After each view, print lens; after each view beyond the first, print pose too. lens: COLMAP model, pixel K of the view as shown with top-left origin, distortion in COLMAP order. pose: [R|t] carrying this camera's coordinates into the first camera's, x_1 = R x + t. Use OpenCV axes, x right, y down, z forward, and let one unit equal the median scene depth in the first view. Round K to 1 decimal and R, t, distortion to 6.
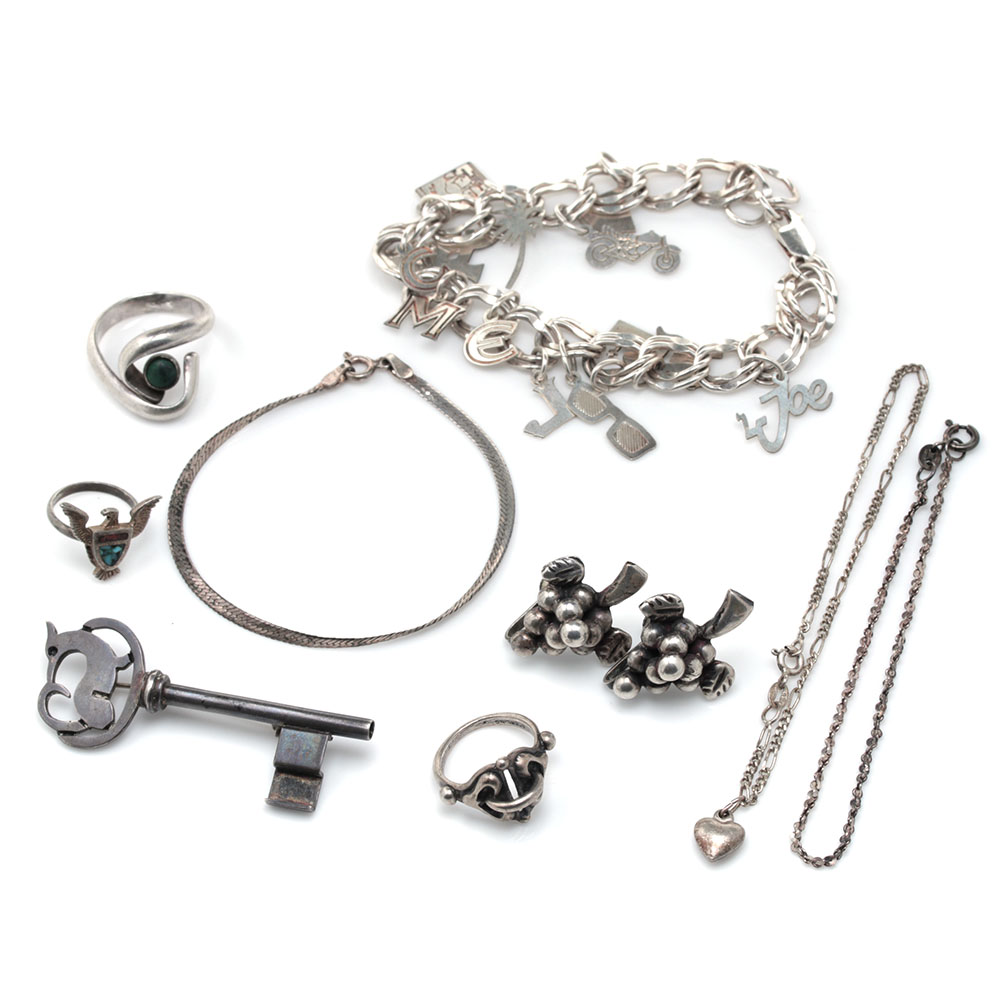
lens RADIAL K [[5972.9, 0, 501.1], [0, 5972.9, 500.7], [0, 0, 1]] dist [-0.135045, 0.000000]
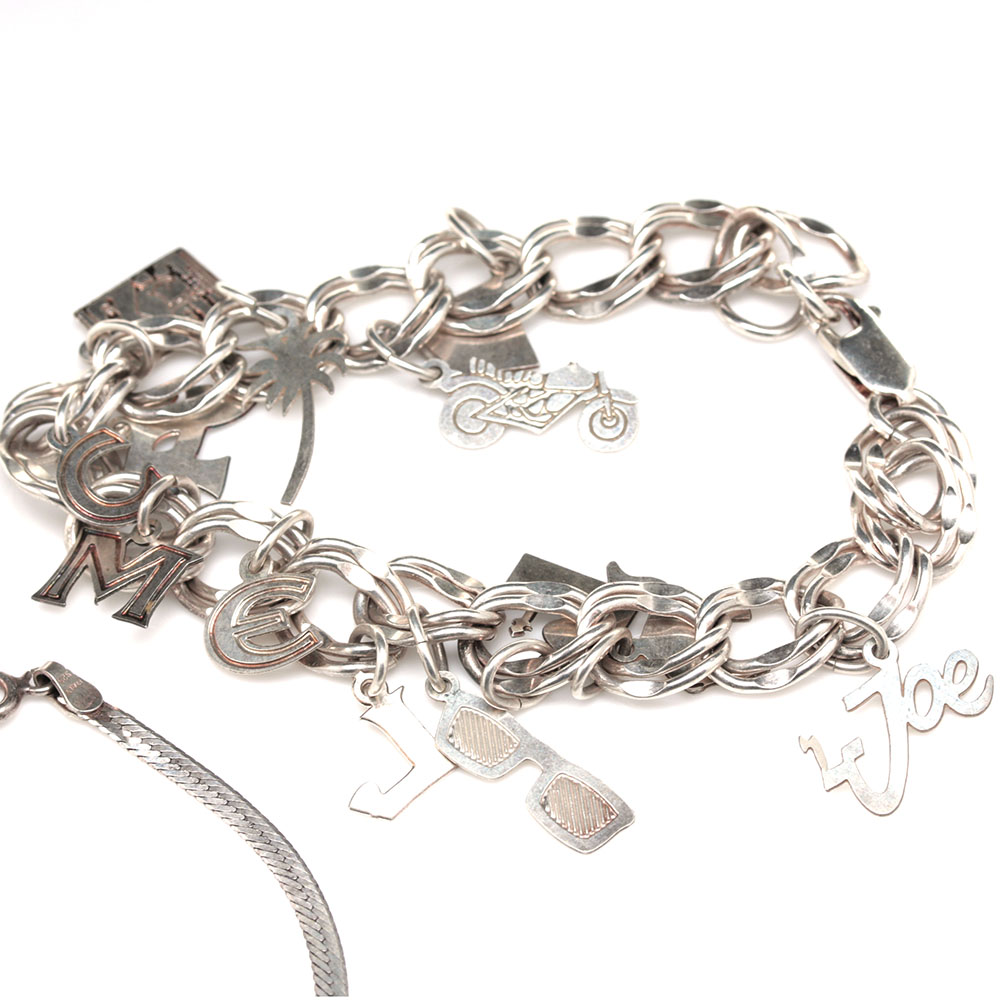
lens RADIAL K [[5972.9, 0, 499.3], [0, 5972.9, 499.5], [0, 0, 1]] dist [-0.135045, 0.000000]
pose [[0.994636, -0.073083, 0.073200, -0.016795], [0.074616, 0.997042, -0.018424, -0.025911], [-0.071637, 0.023787, 0.997147, 0.523823]]
